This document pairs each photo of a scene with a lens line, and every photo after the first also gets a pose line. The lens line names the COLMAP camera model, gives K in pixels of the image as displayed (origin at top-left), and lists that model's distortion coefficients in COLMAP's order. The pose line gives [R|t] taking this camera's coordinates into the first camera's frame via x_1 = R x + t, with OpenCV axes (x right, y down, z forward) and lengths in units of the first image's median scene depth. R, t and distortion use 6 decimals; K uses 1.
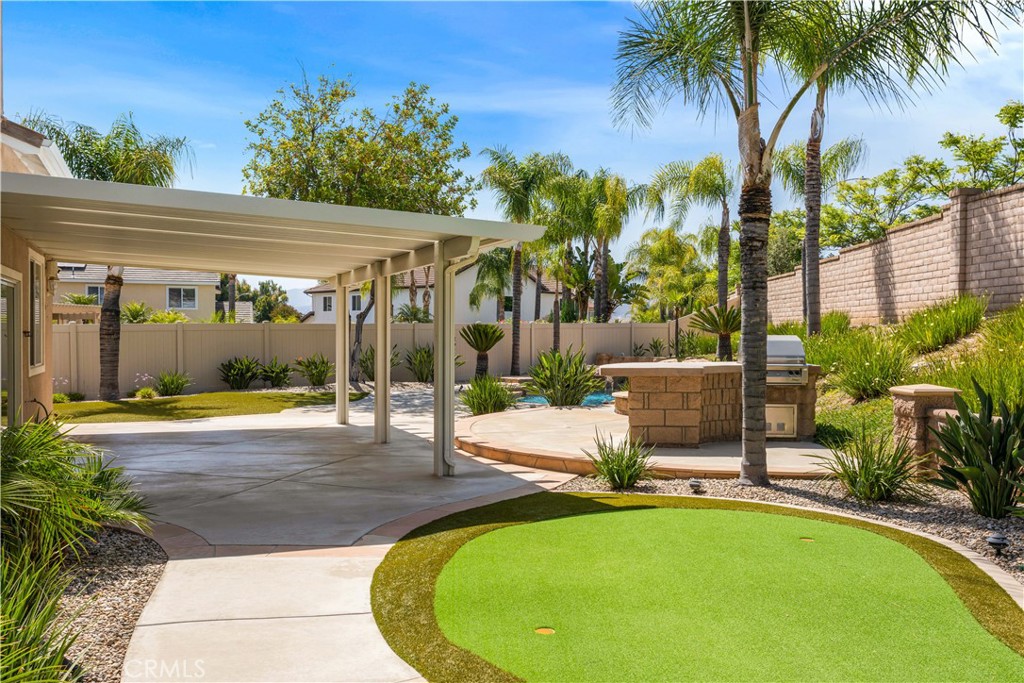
lens RADIAL K [[892.4, 0, 511.0], [0, 892.4, 341.3], [0, 0, 1]] dist [0.006154, -0.000743]
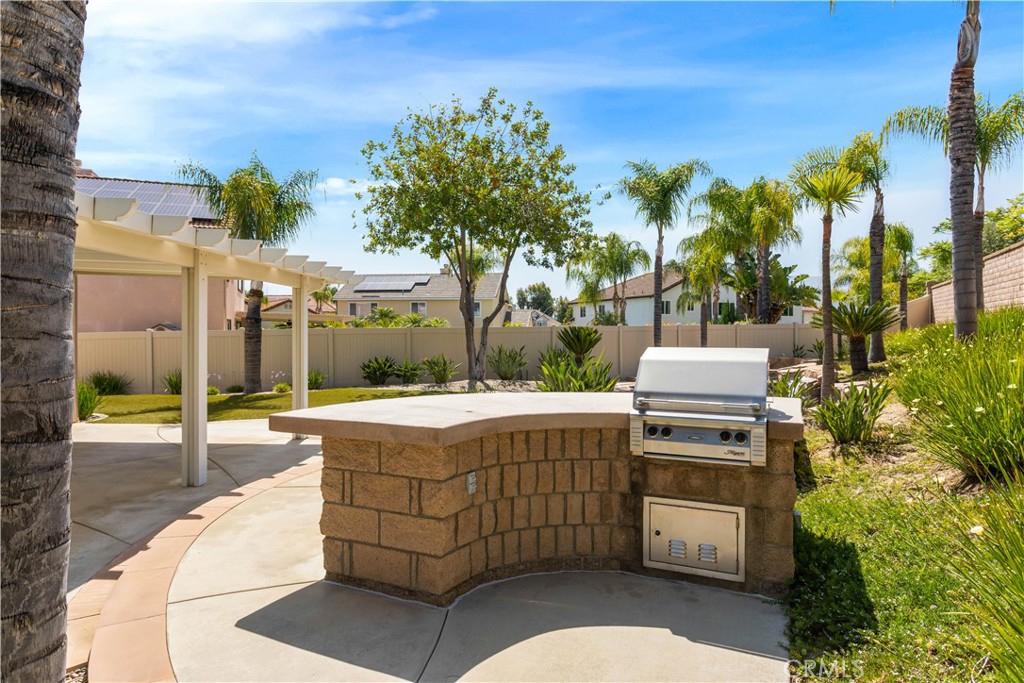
lens RADIAL K [[607.0, 0, 509.3], [0, 607.0, 334.3], [0, 0, 1]] dist [-0.014779, 0.000994]
pose [[0.911440, -0.003292, -0.411419, 0.198265], [0.000536, 0.999977, -0.006813, -0.007408], [0.411432, 0.005989, 0.911421, 0.400790]]
